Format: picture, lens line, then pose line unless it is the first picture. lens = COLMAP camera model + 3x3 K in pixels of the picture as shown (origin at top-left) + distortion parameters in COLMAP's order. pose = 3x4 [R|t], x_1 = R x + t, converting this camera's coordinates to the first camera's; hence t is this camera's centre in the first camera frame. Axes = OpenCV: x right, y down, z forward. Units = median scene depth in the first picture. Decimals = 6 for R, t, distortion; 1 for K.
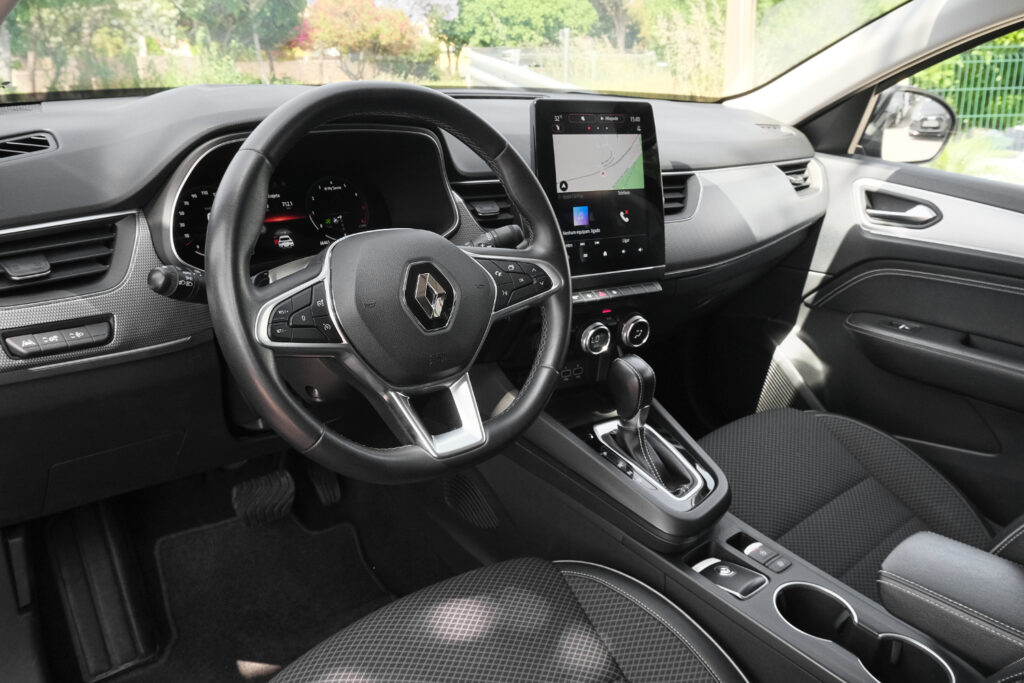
lens RADIAL K [[795.4, 0, 512.0], [0, 795.4, 341.5], [0, 0, 1]] dist [-0.006230, 0.005495]
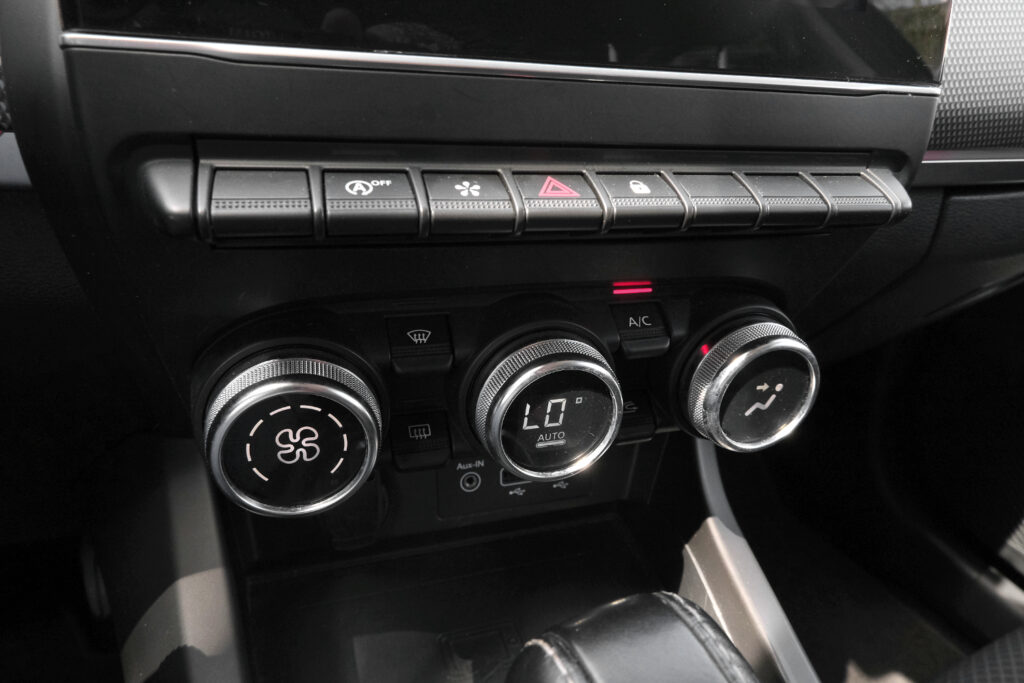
lens RADIAL K [[650.7, 0, 517.4], [0, 650.7, 338.0], [0, 0, 1]] dist [0.001472, -0.002321]
pose [[0.966106, 0.101706, -0.237267, 0.129351], [-0.091377, 0.994342, 0.054160, -0.030434], [0.241433, -0.030644, 0.969934, 0.778885]]
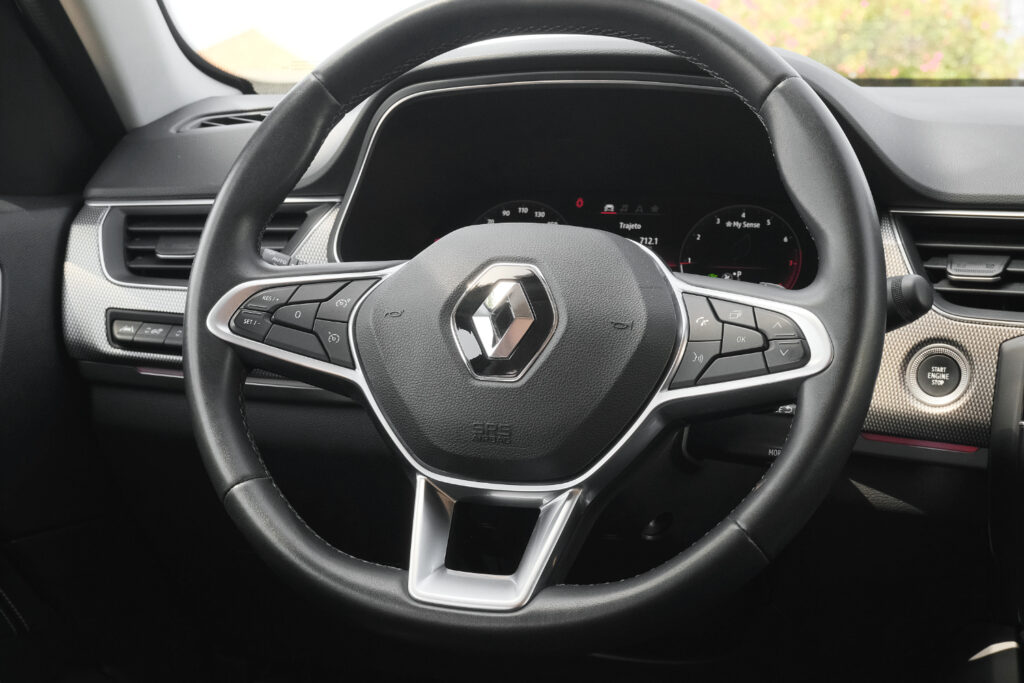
lens RADIAL K [[1565.1, 0, 510.2], [0, 1565.1, 326.4], [0, 0, 1]] dist [-0.021896, -0.127927]
pose [[0.563376, 0.045122, -0.824968, 0.503215], [-0.279150, 0.950183, -0.138663, 0.061475], [0.777613, 0.308409, 0.547906, 0.253560]]
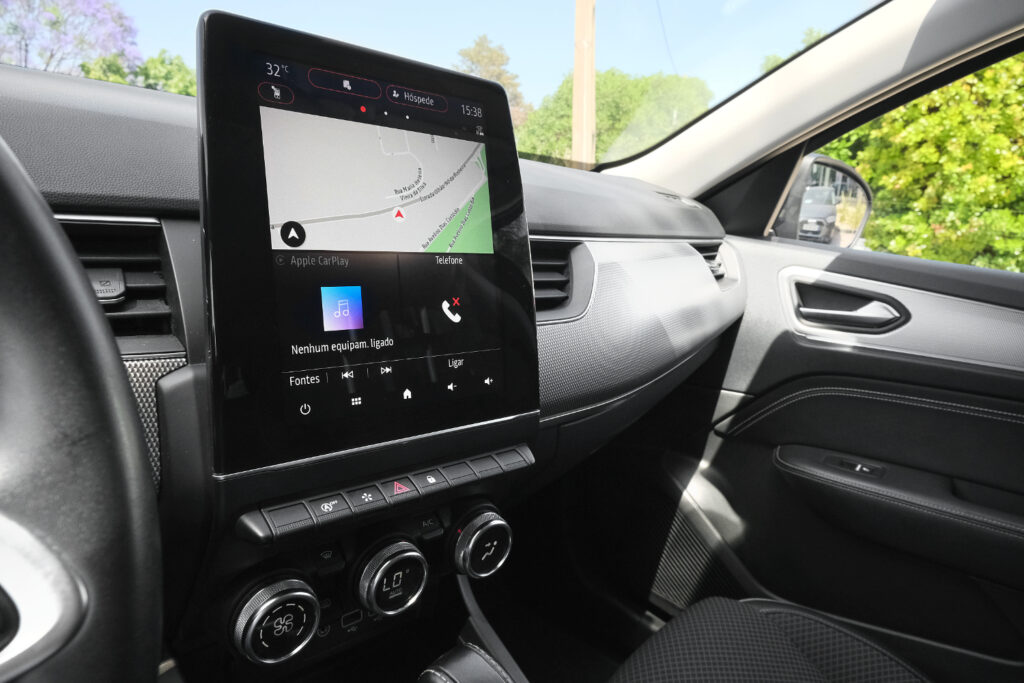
lens RADIAL K [[650.7, 0, 517.4], [0, 650.7, 338.0], [0, 0, 1]] dist [0.001472, -0.002321]
pose [[0.984573, -0.002238, 0.174959, 0.103694], [0.024913, 0.991524, -0.127515, -0.085093], [-0.173191, 0.129907, 0.976283, 0.576072]]
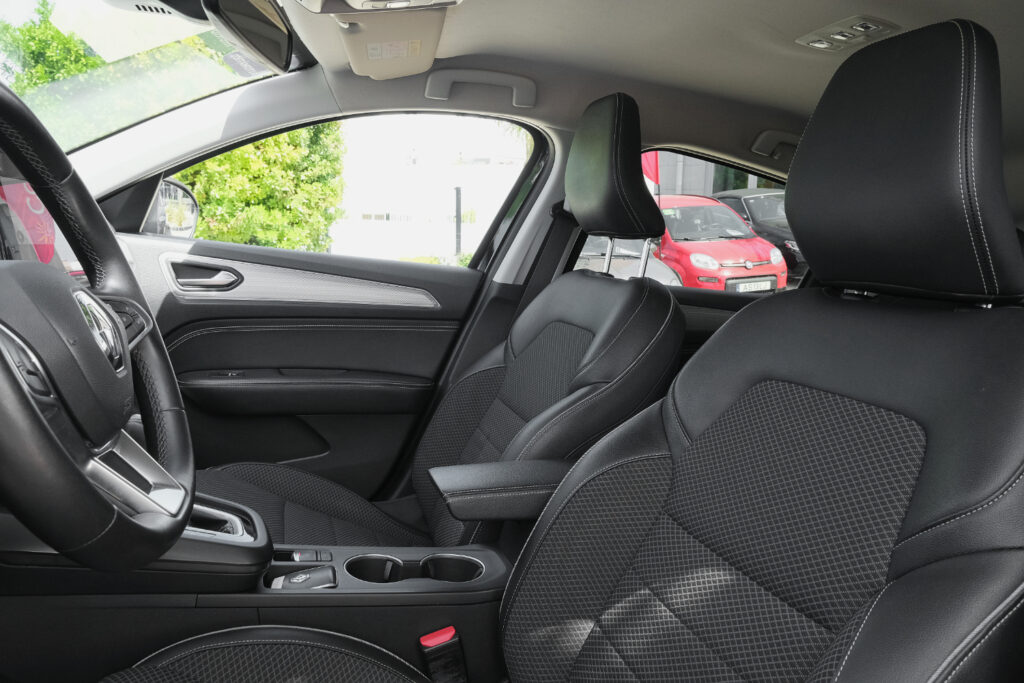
lens RADIAL K [[724.3, 0, 512.0], [0, 724.3, 341.5], [0, 0, 1]] dist [-0.011457, -0.001638]
pose [[0.412340, -0.123047, 0.902682, -0.365544], [0.251672, 0.967664, 0.016943, 0.026845], [-0.875578, 0.220193, 0.429975, 0.206899]]
